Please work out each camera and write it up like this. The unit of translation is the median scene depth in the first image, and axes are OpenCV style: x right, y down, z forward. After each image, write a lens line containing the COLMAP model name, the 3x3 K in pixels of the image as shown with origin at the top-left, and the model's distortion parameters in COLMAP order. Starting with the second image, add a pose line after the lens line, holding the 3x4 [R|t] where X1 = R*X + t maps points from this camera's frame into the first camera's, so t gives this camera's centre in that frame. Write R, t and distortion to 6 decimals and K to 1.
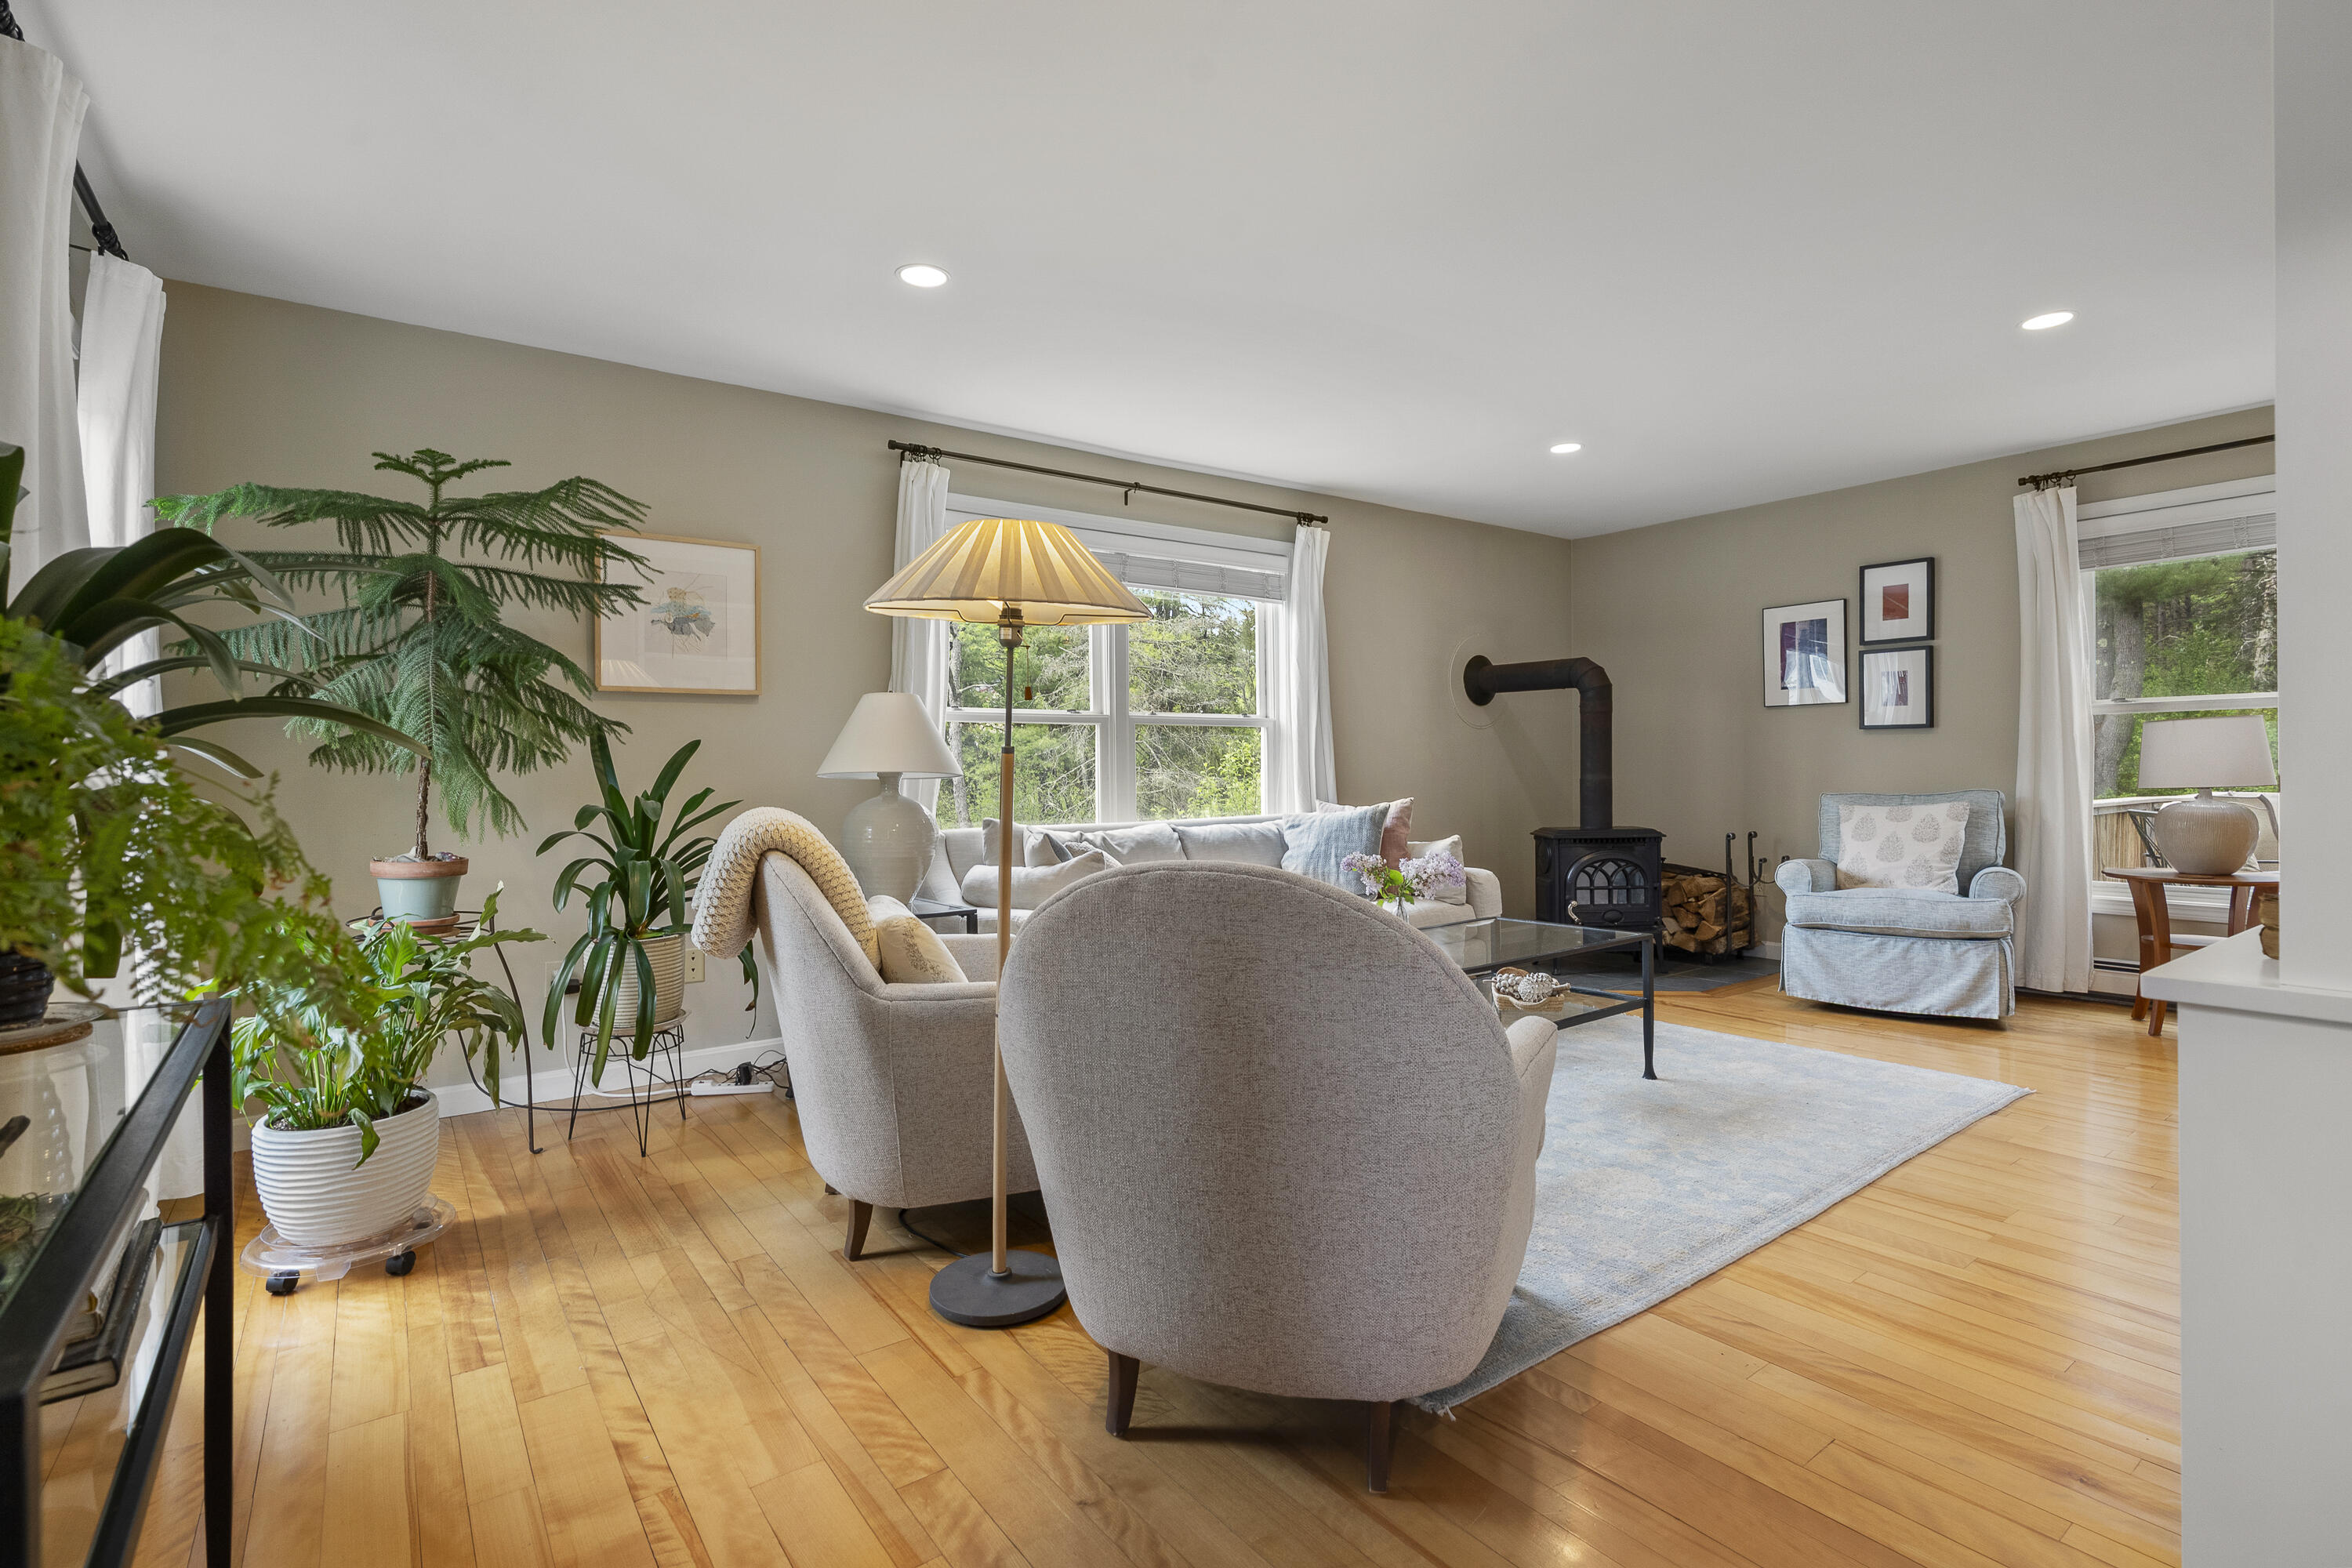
lens RADIAL K [[1093.9, 0, 1172.8], [0, 1093.9, 774.0], [0, 0, 1]] dist [-0.004333, -0.000298]
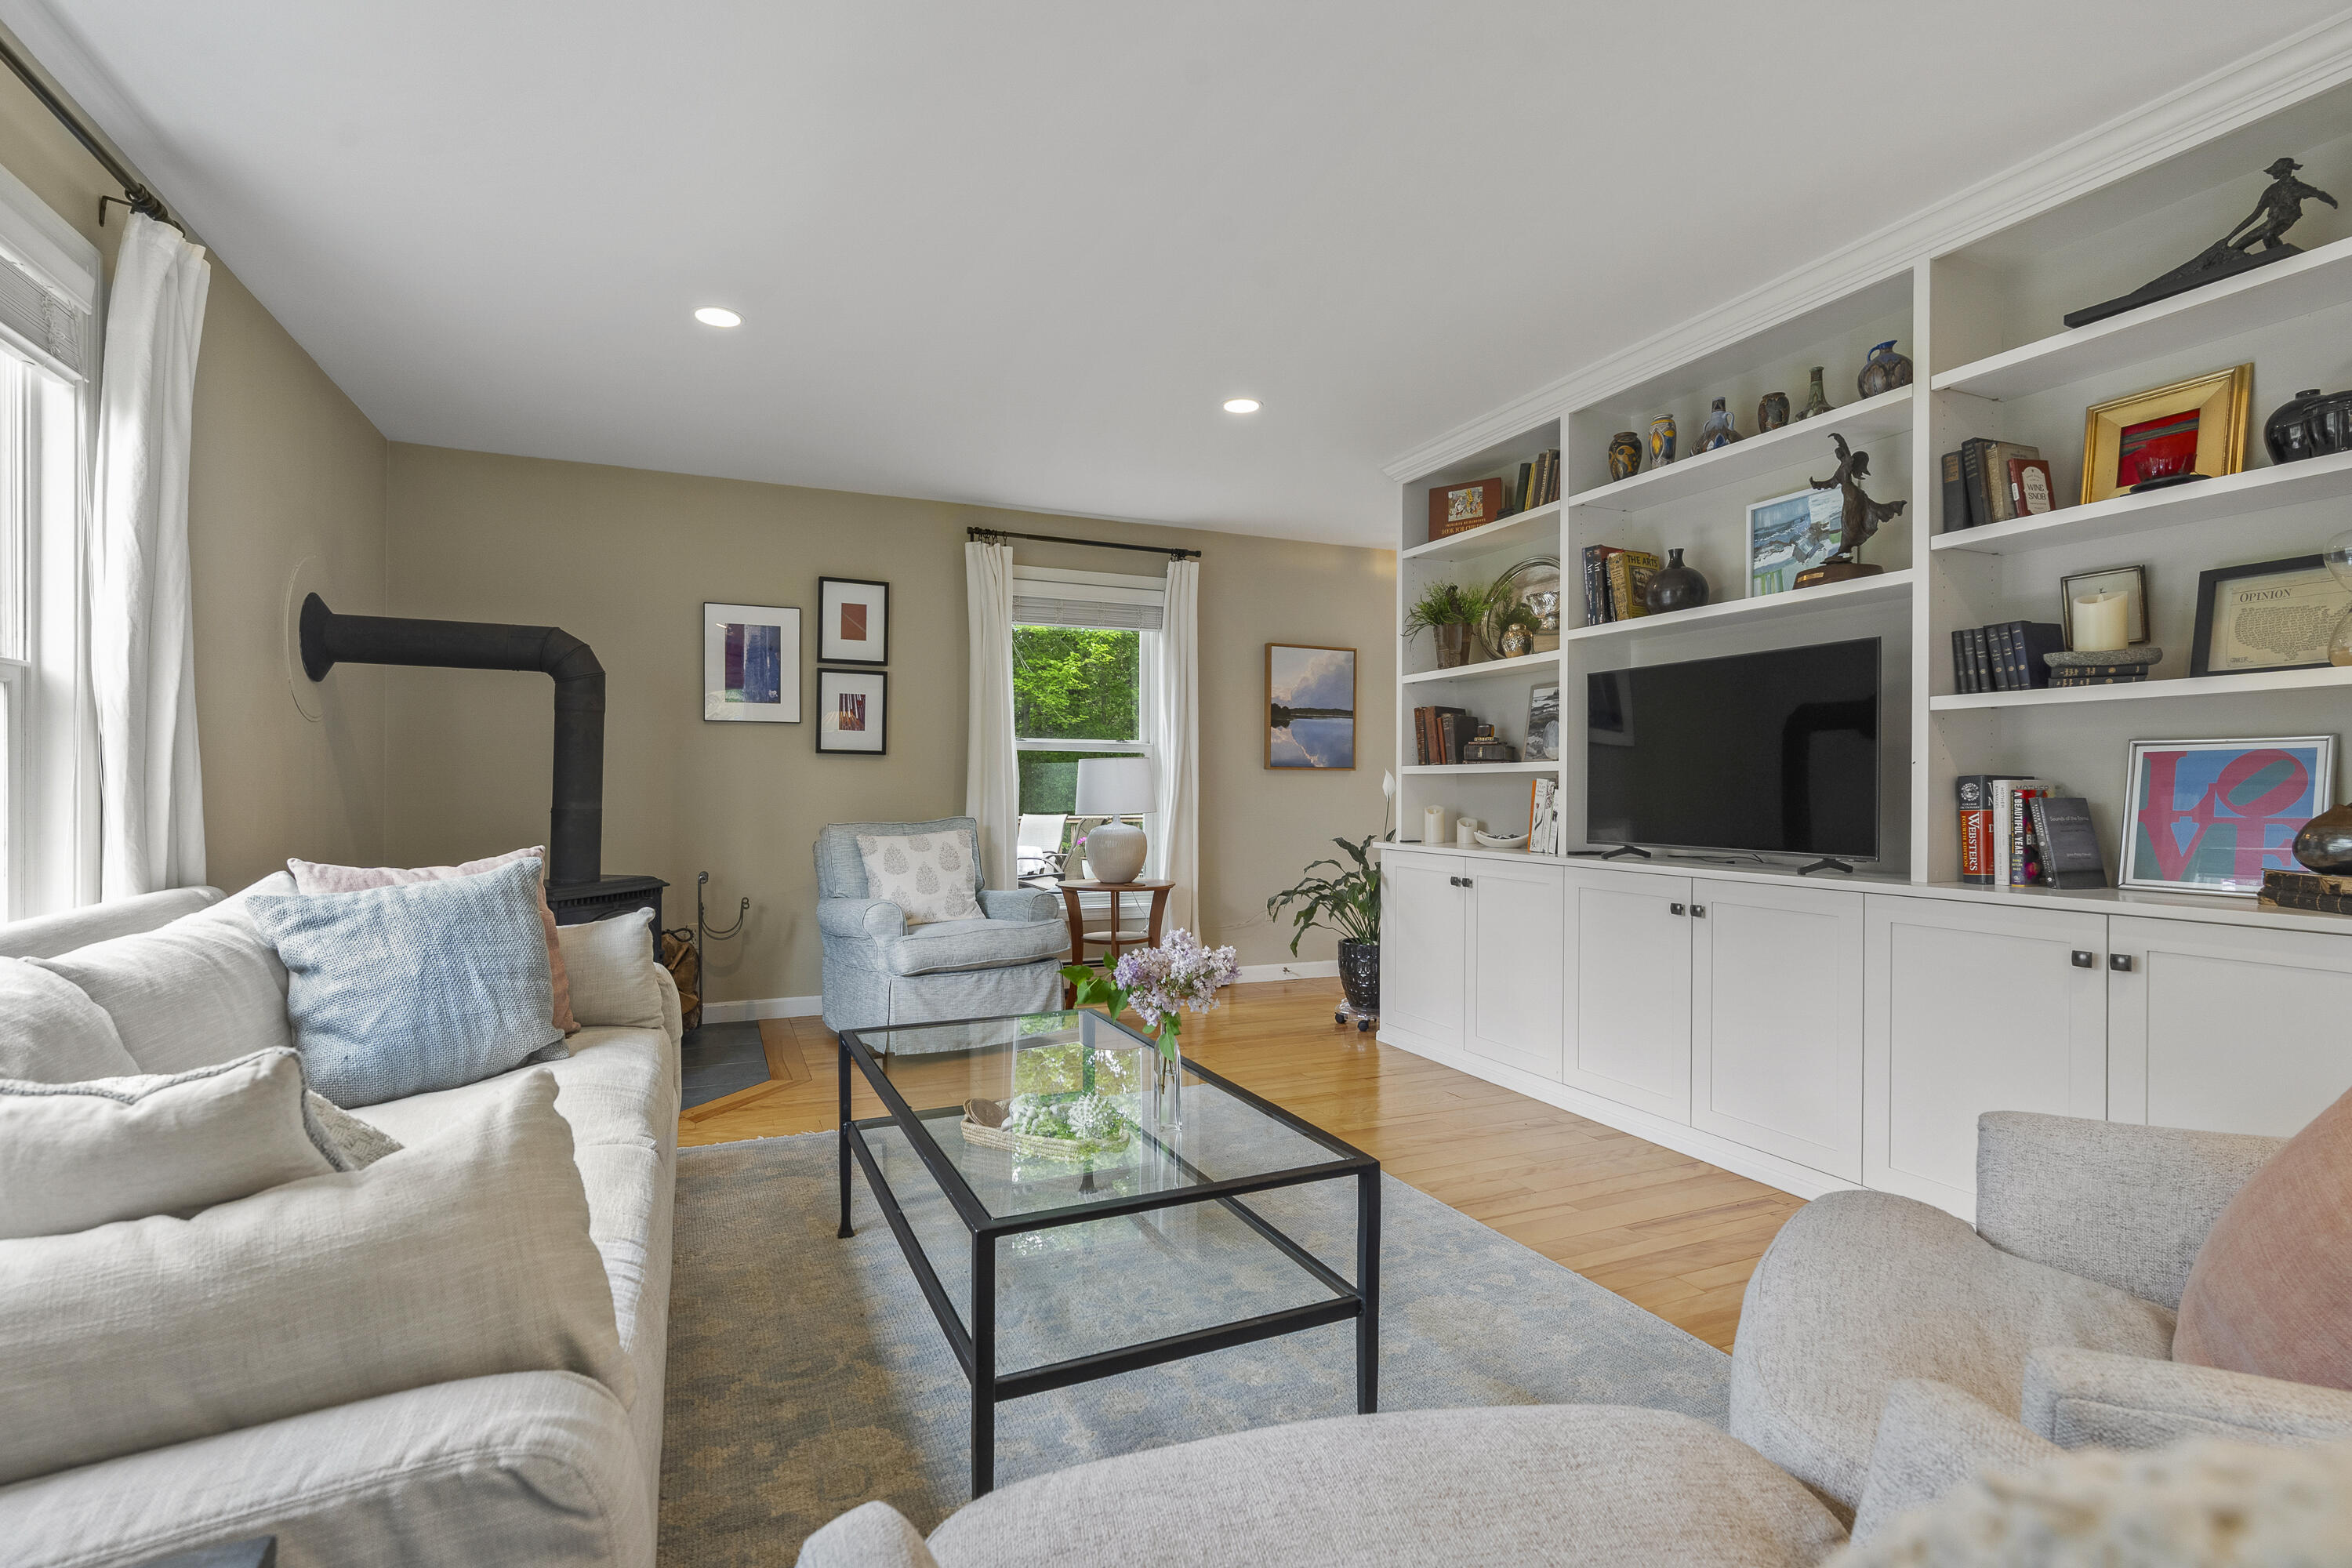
lens RADIAL K [[1096.1, 0, 1133.6], [0, 1096.1, 789.9], [0, 0, 1]] dist [-0.003464, -0.000145]
pose [[0.214601, 0.011721, 0.976631, -0.242338], [-0.002030, 0.999931, -0.011555, 0.000198], [-0.976700, 0.000497, 0.214610, 0.612230]]
